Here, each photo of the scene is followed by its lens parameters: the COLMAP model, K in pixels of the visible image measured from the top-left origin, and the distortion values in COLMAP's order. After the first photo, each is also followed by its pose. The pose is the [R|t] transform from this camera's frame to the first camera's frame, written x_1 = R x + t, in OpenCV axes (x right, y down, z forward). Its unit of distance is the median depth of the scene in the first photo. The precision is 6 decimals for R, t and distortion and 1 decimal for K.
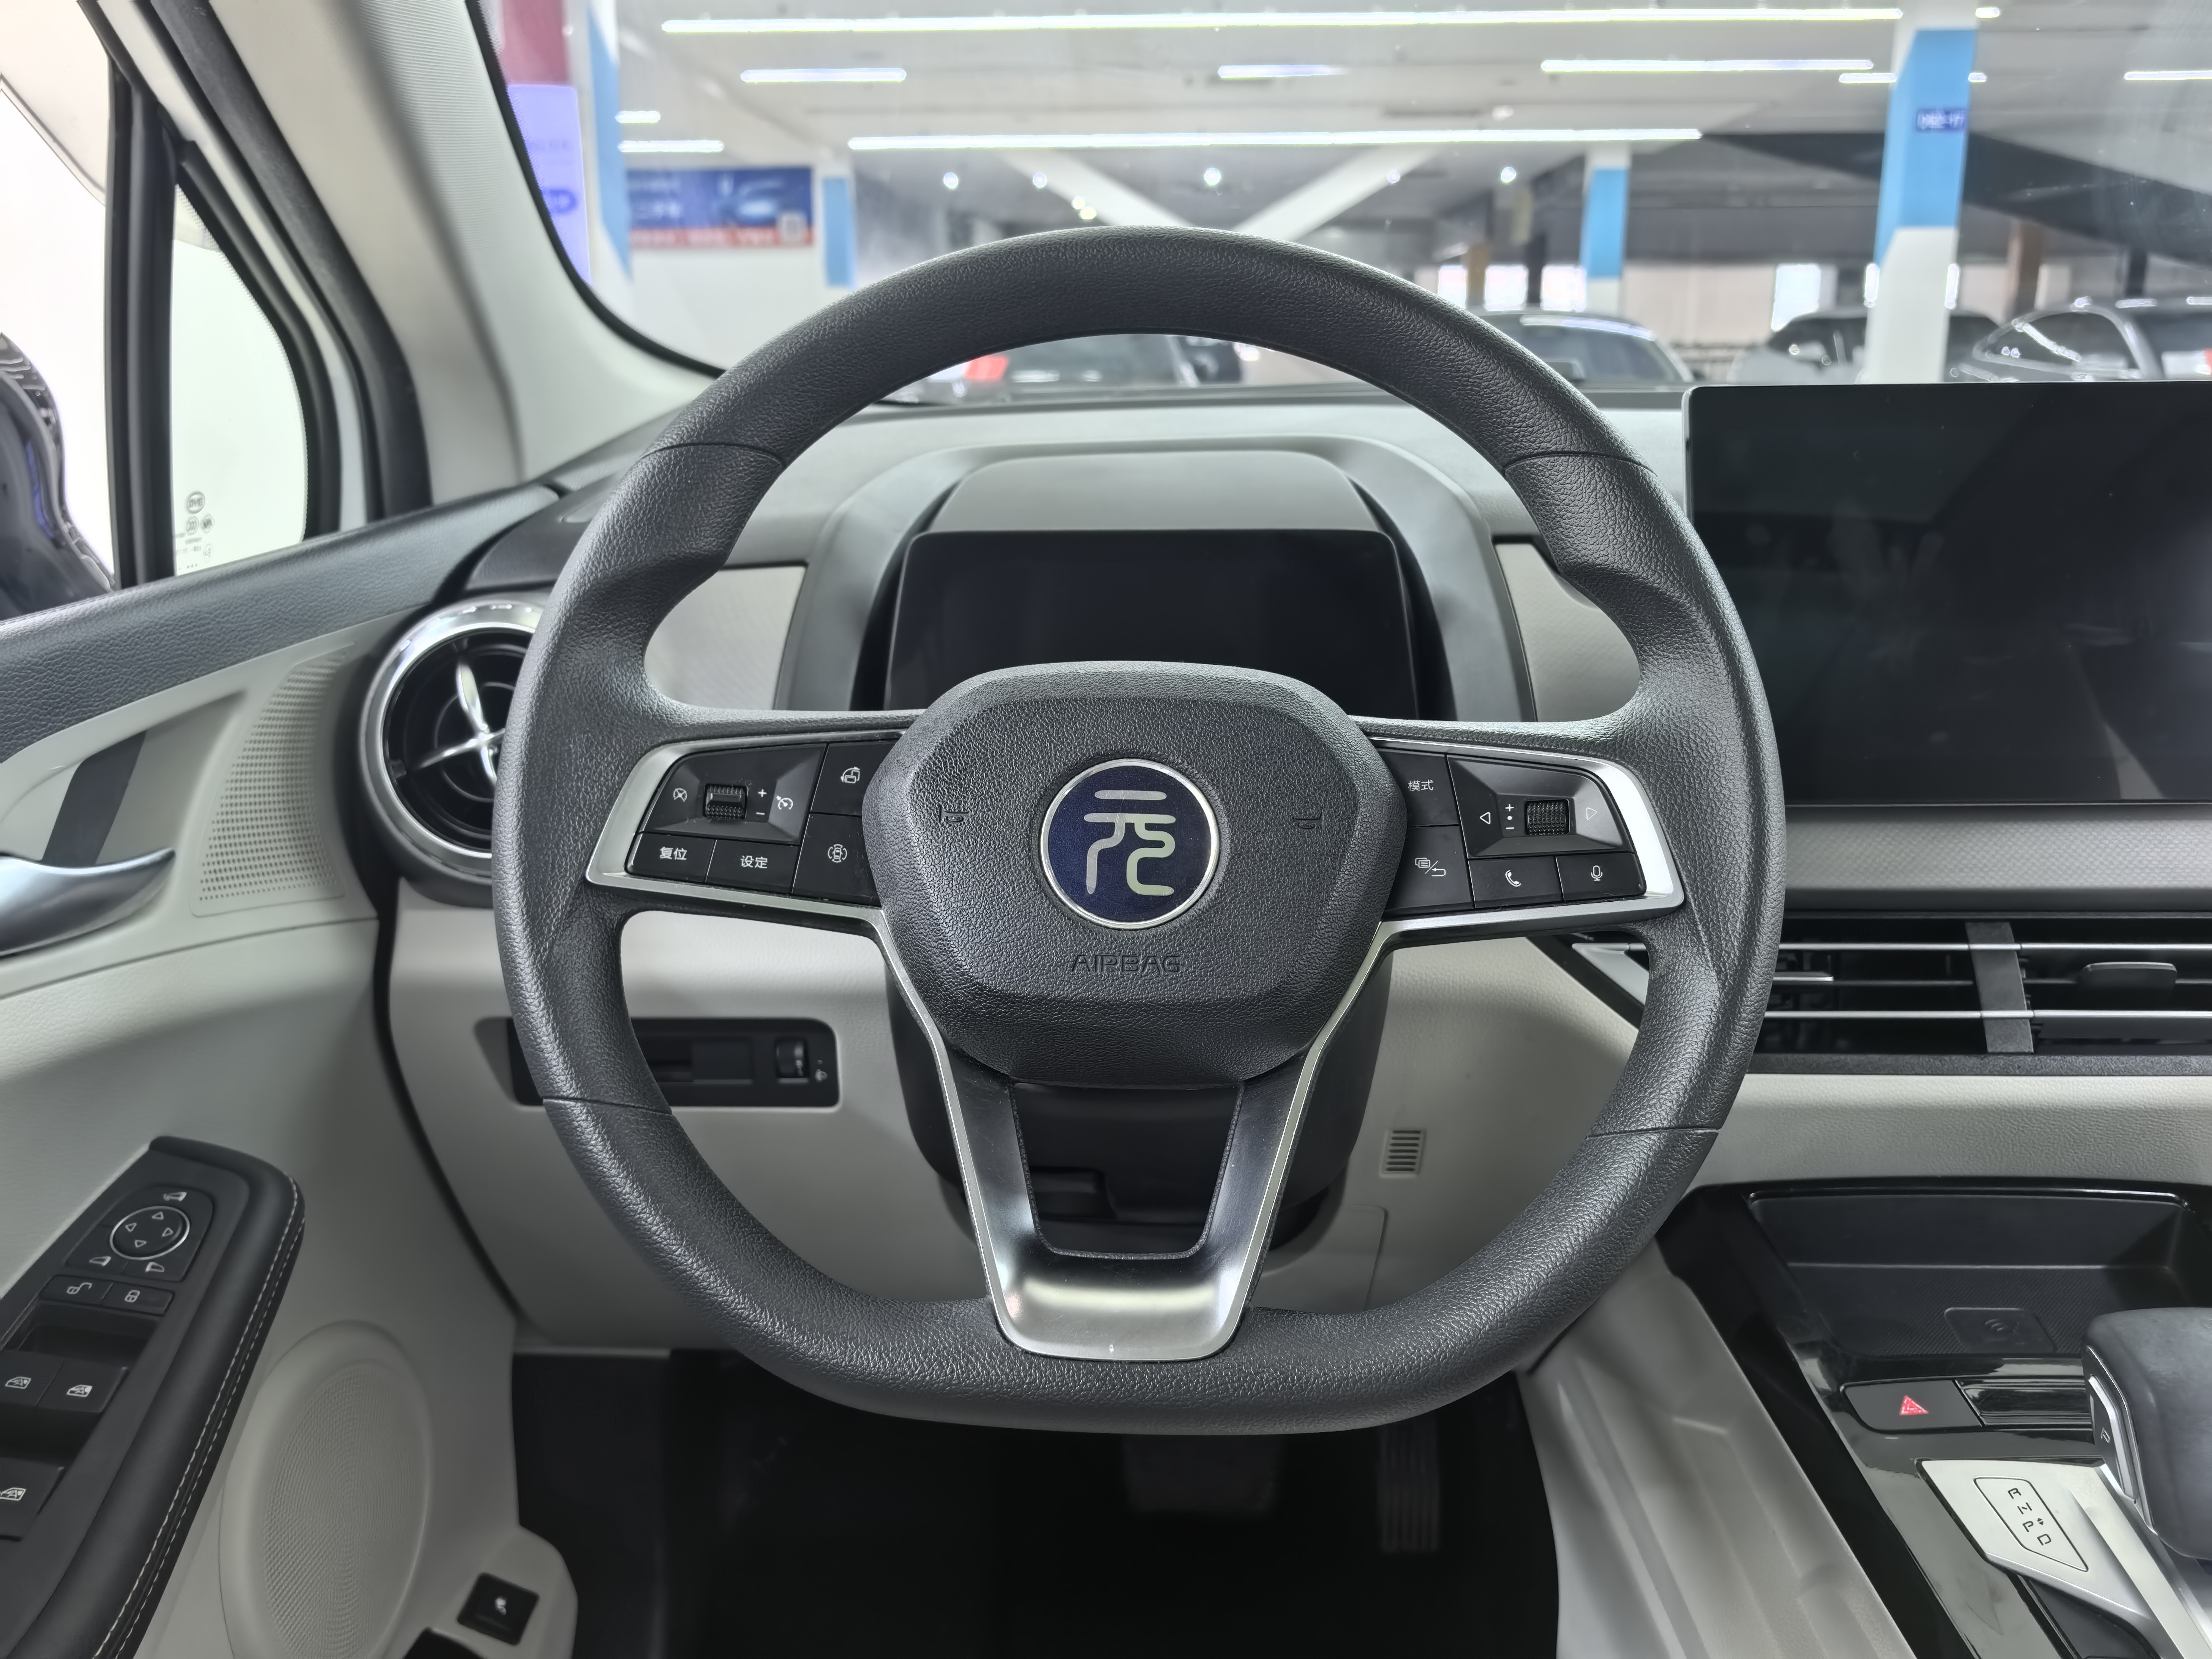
lens RADIAL K [[1786.3, 0, 1122.6], [0, 1786.3, 820.6], [0, 0, 1]] dist [0.025238, -0.032084]
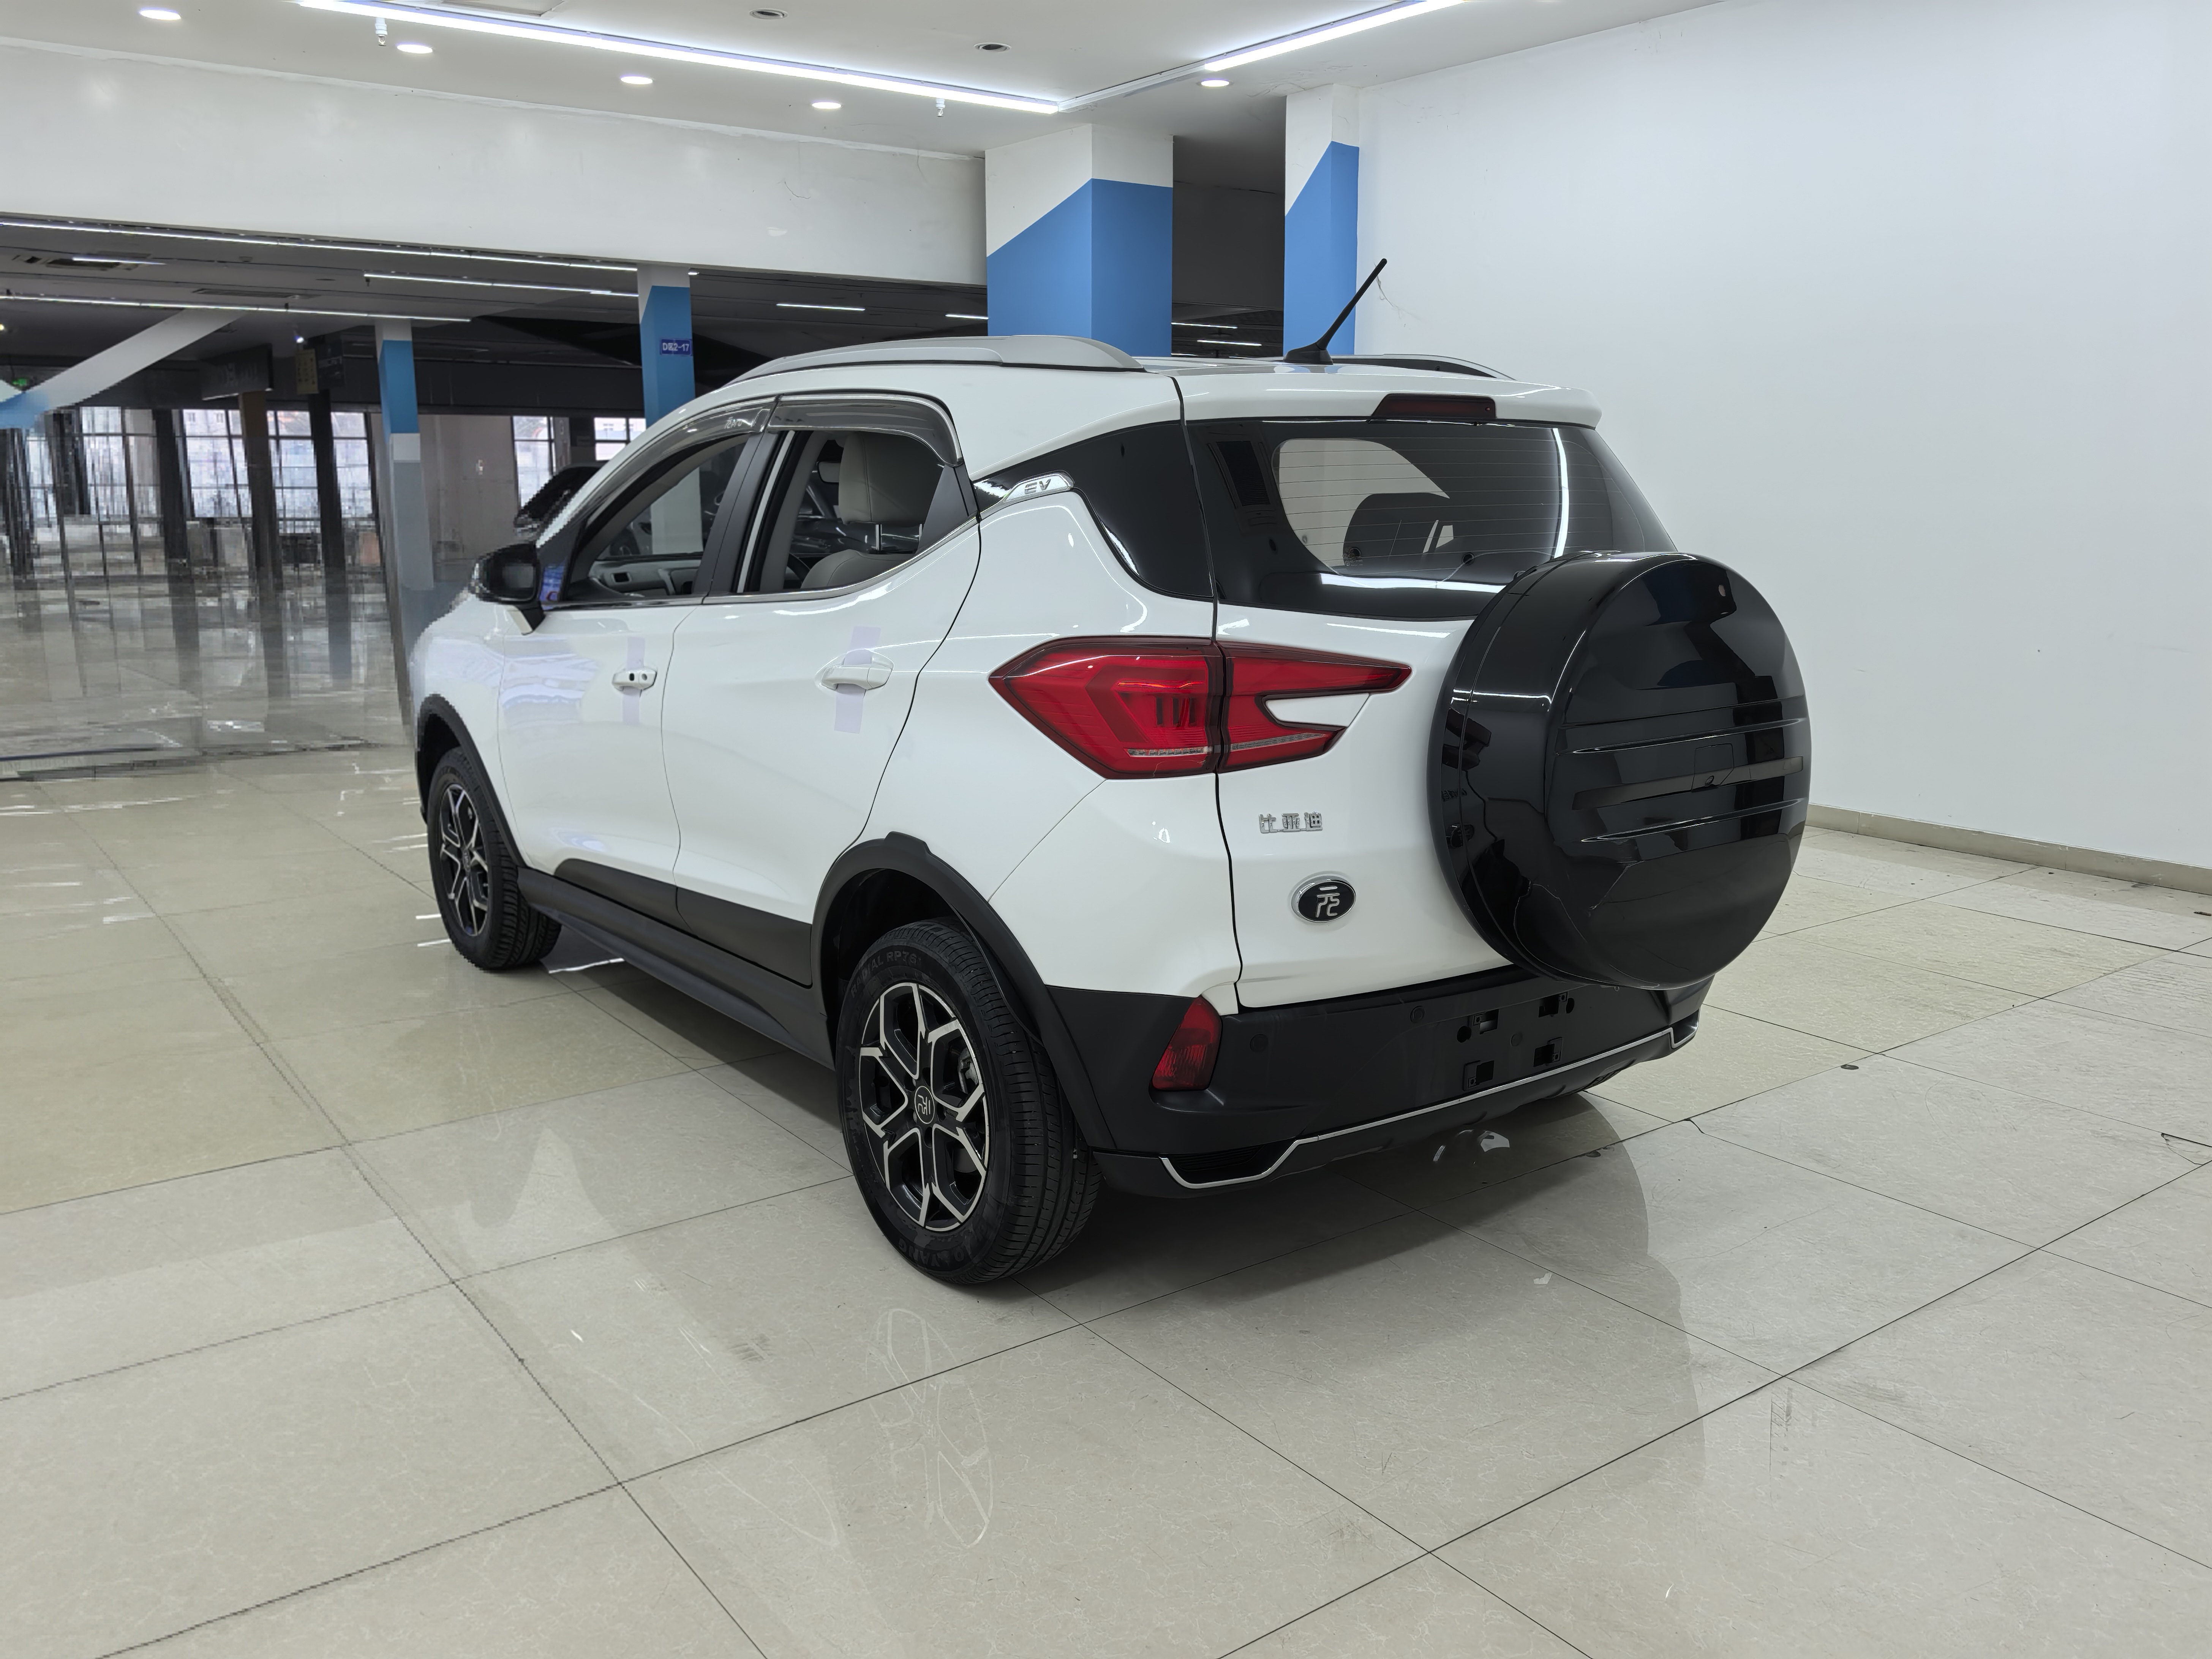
lens RADIAL K [[1786.3, 0, 1107.1], [0, 1786.3, 845.7], [0, 0, 1]] dist [0.025238, -0.032084]
pose [[0.784849, -0.117375, 0.608470, -0.216372], [0.149477, 0.988763, -0.002072, 0.075064], [-0.601390, 0.092578, 0.793574, -0.356524]]
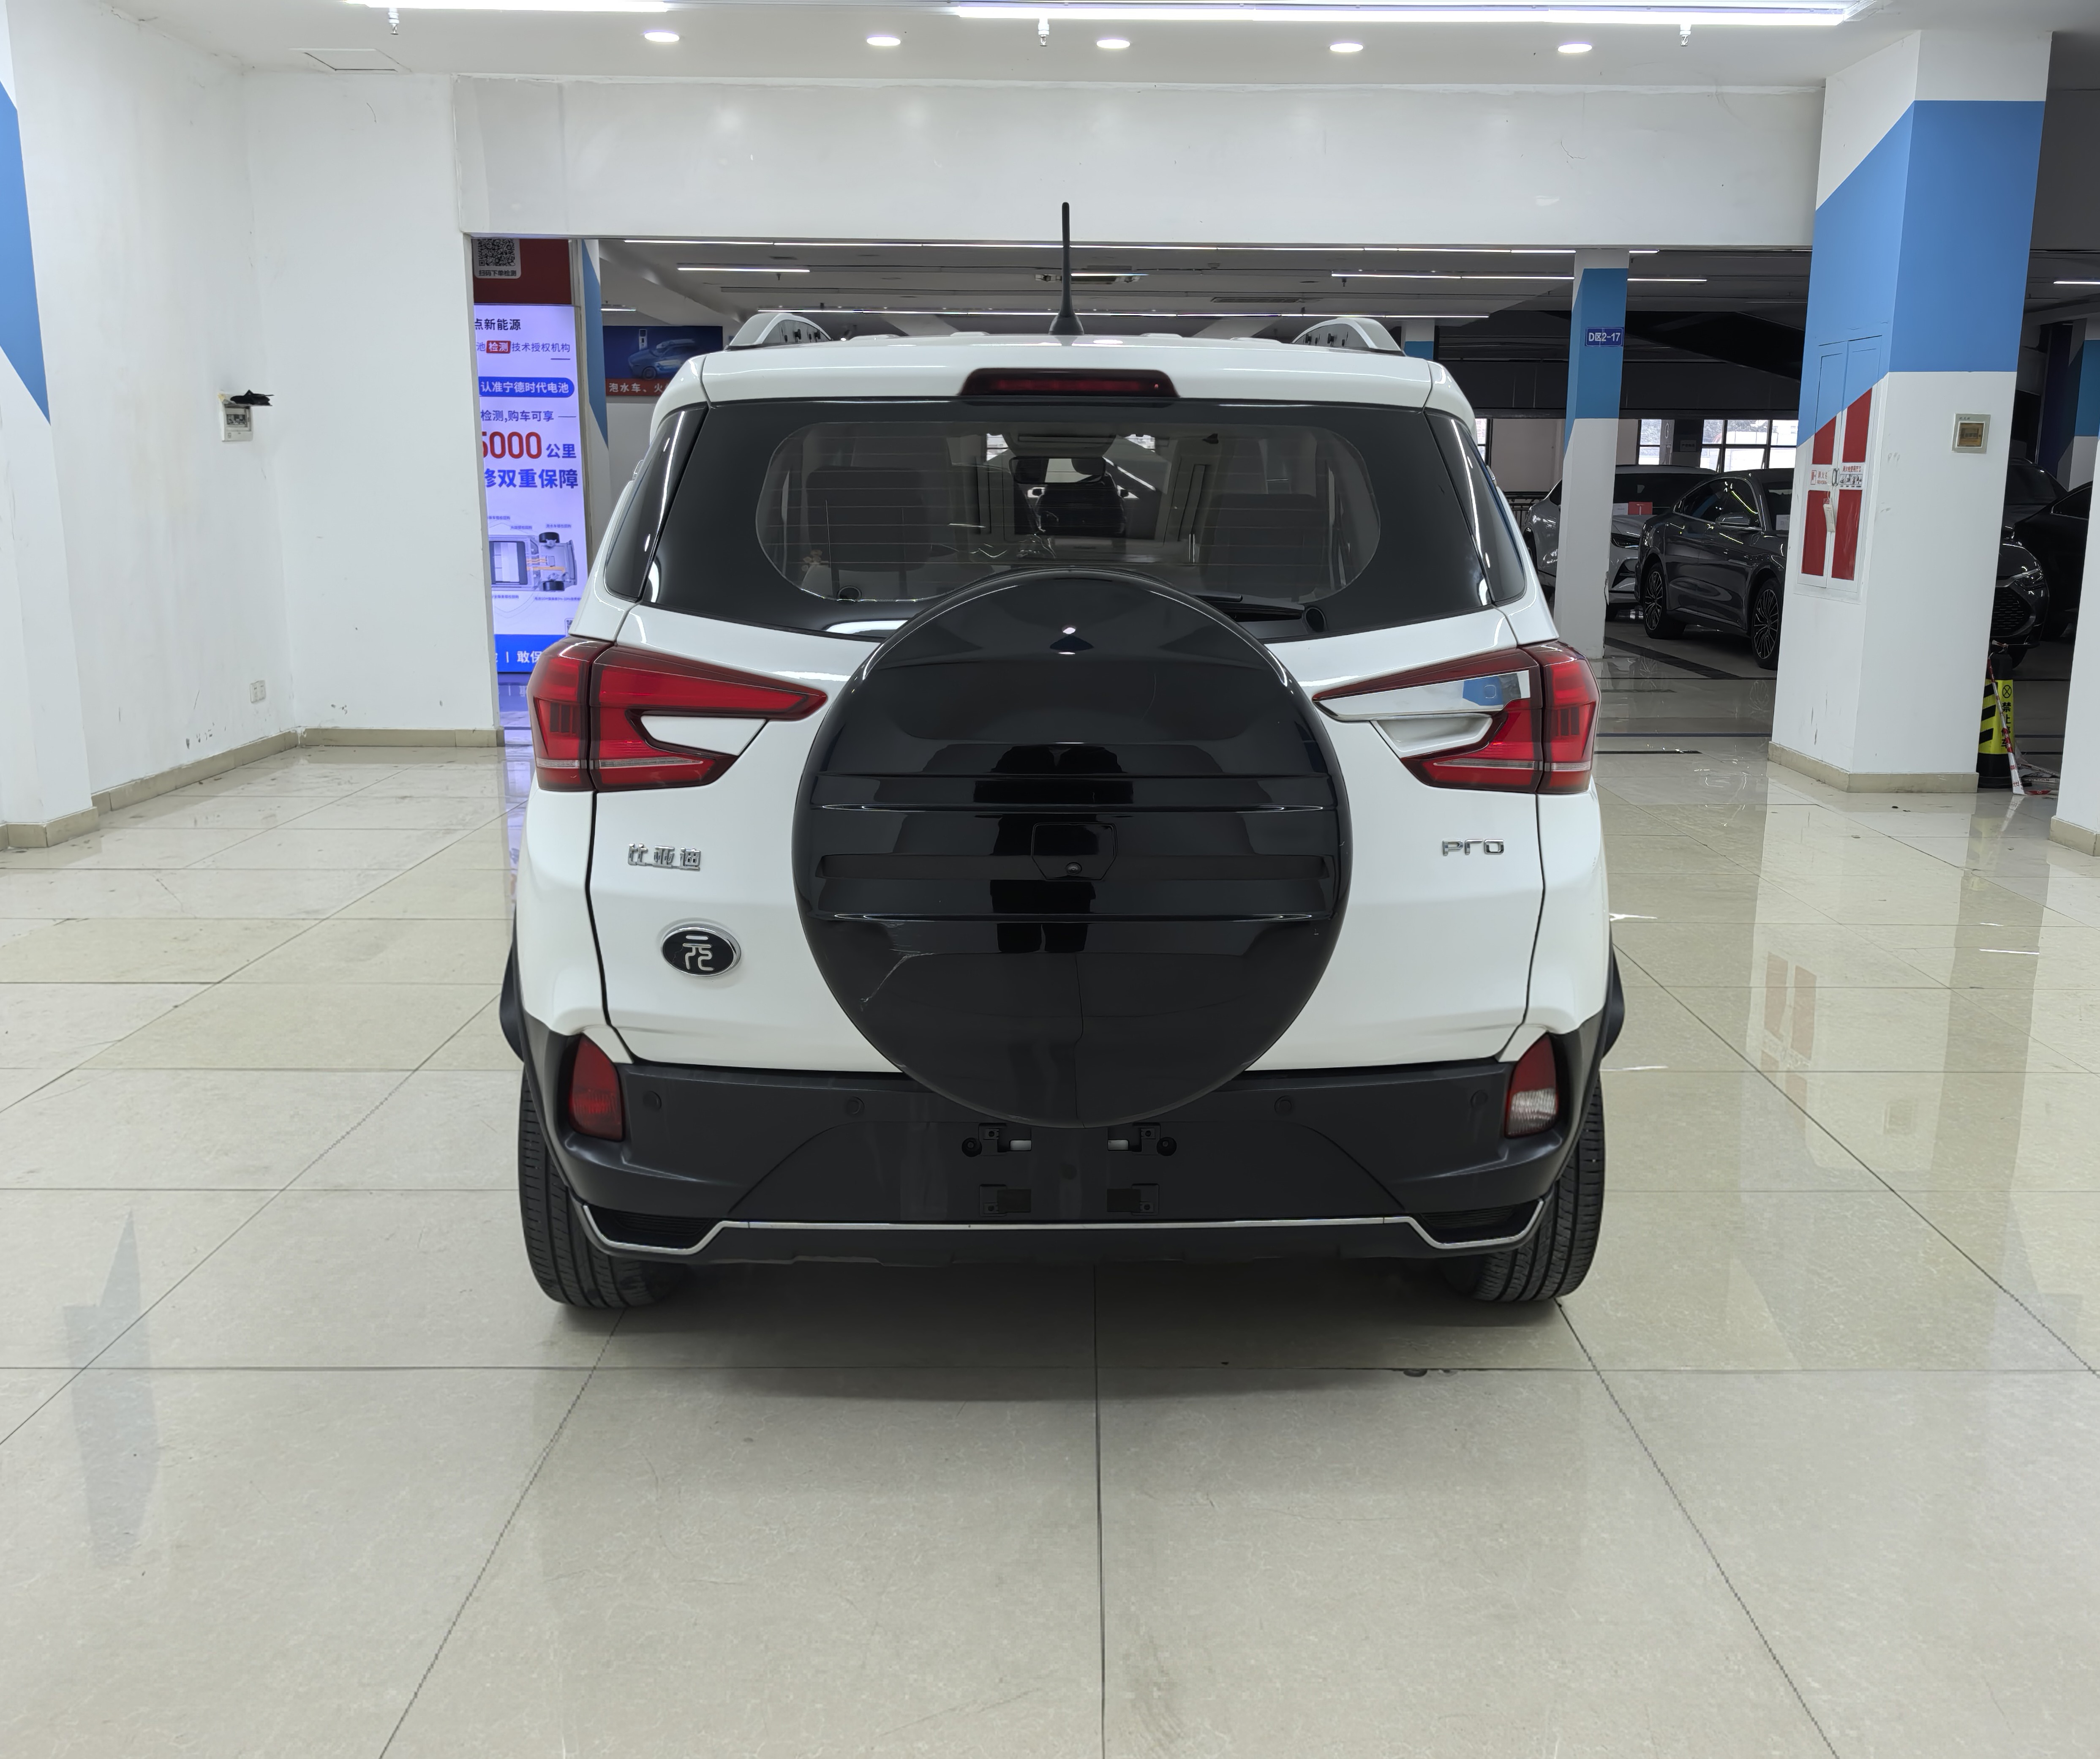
lens RADIAL K [[1980.0, 0, 1104.2], [0, 1980.0, 942.7], [0, 0, 1]] dist [-0.000306, 0.000000]
pose [[0.999026, 0.003180, 0.044011, 0.024945], [-0.002052, 0.999668, -0.025670, 0.093890], [-0.044078, 0.025555, 0.998701, -0.428777]]
